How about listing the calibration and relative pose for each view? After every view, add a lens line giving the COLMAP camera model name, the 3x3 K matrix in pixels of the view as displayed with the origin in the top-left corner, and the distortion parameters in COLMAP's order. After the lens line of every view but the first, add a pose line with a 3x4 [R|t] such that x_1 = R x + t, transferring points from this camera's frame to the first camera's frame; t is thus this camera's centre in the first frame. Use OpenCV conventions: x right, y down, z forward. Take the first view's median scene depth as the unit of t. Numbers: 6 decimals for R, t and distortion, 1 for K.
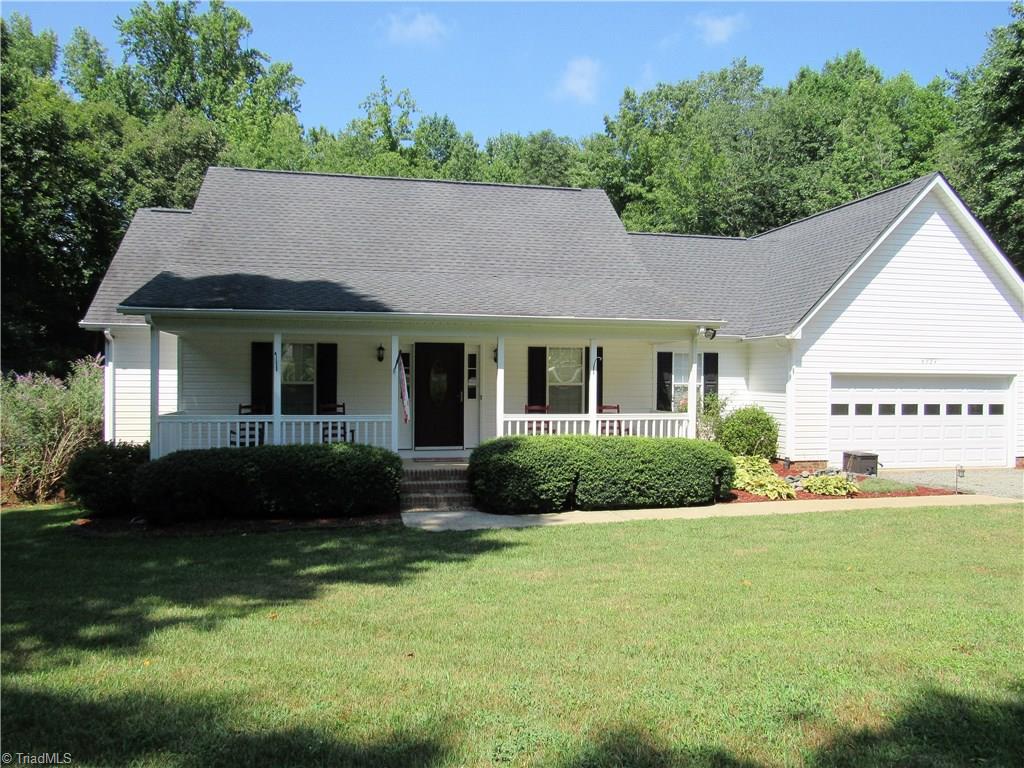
lens RADIAL K [[748.7, 0, 506.4], [0, 748.7, 383.5], [0, 0, 1]] dist [-0.048057, 0.036941]
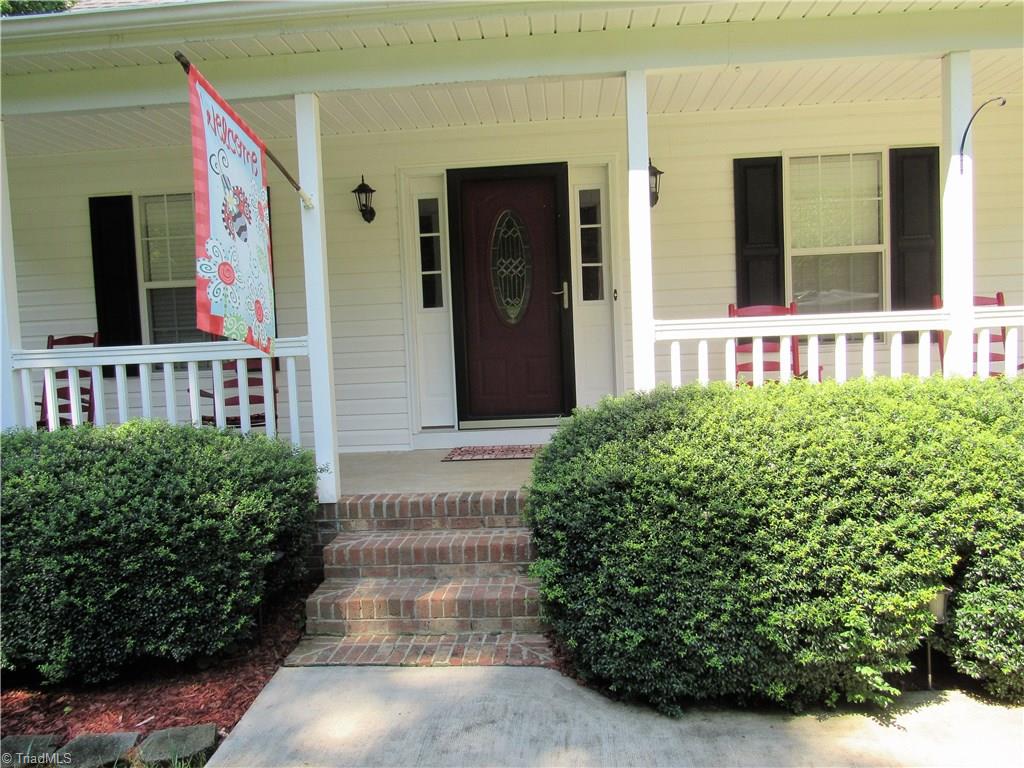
lens RADIAL K [[748.7, 0, 515.0], [0, 748.7, 381.5], [0, 0, 1]] dist [-0.048057, 0.036941]
pose [[0.962982, -0.032059, -0.267652, 0.019129], [0.046737, 0.997722, 0.048650, 0.040190], [0.265482, -0.059358, 0.962287, 0.560872]]
